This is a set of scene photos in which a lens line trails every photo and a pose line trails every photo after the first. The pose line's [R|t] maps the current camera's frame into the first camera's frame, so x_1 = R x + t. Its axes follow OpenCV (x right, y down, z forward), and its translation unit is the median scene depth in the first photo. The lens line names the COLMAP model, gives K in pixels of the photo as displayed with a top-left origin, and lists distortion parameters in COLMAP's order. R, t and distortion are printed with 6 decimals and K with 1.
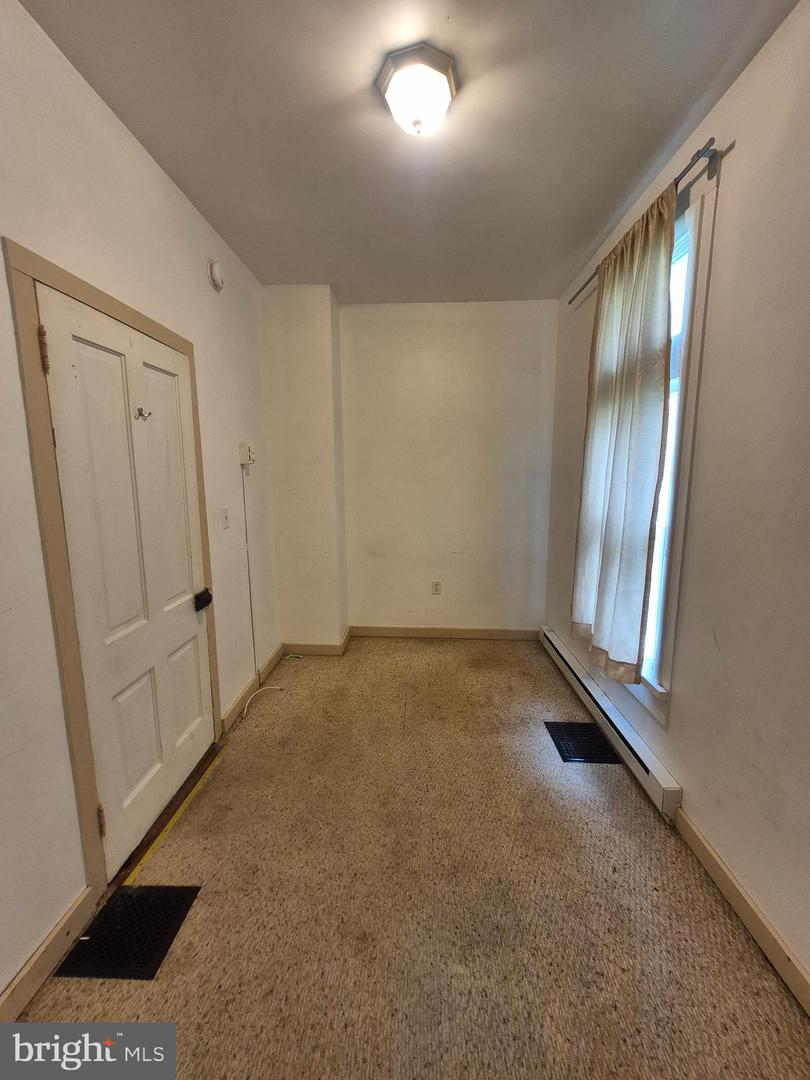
lens RADIAL K [[424.0, 0, 408.8], [0, 424.0, 540.4], [0, 0, 1]] dist [0.005917, -0.002942]
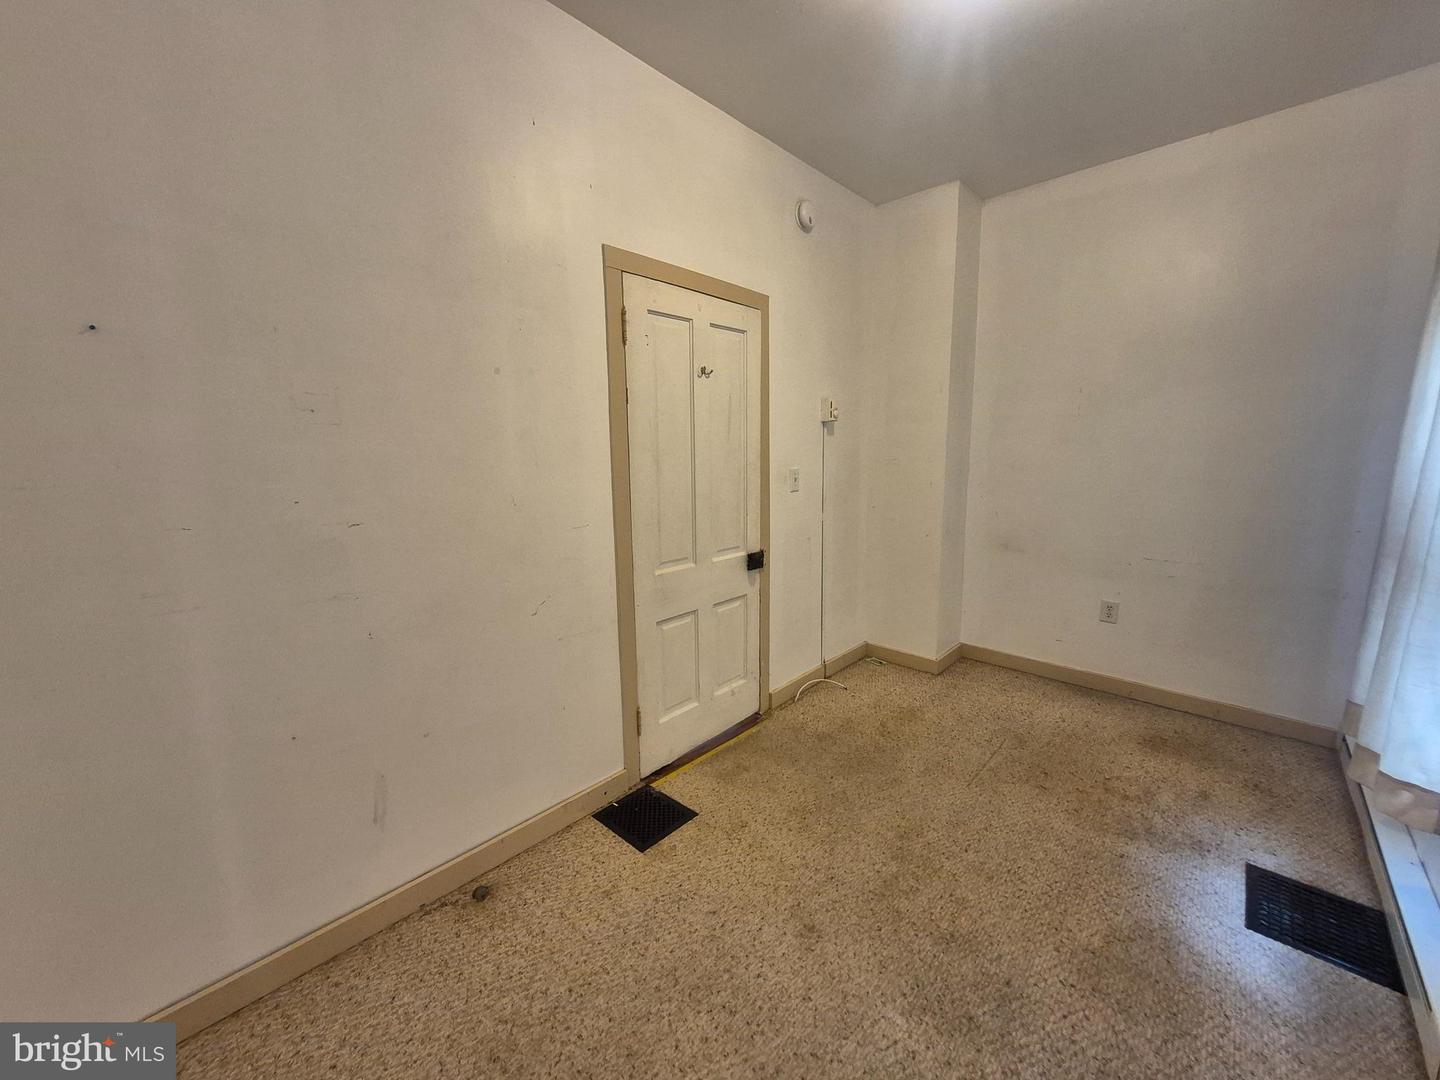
lens RADIAL K [[565.3, 0, 711.8], [0, 565.3, 550.4], [0, 0, 1]] dist [0.005917, -0.002942]
pose [[0.745948, 0.108523, -0.657103, 0.305992], [-0.097447, 0.993801, 0.053507, 0.059843], [0.658836, 0.024119, 0.751900, -0.047986]]
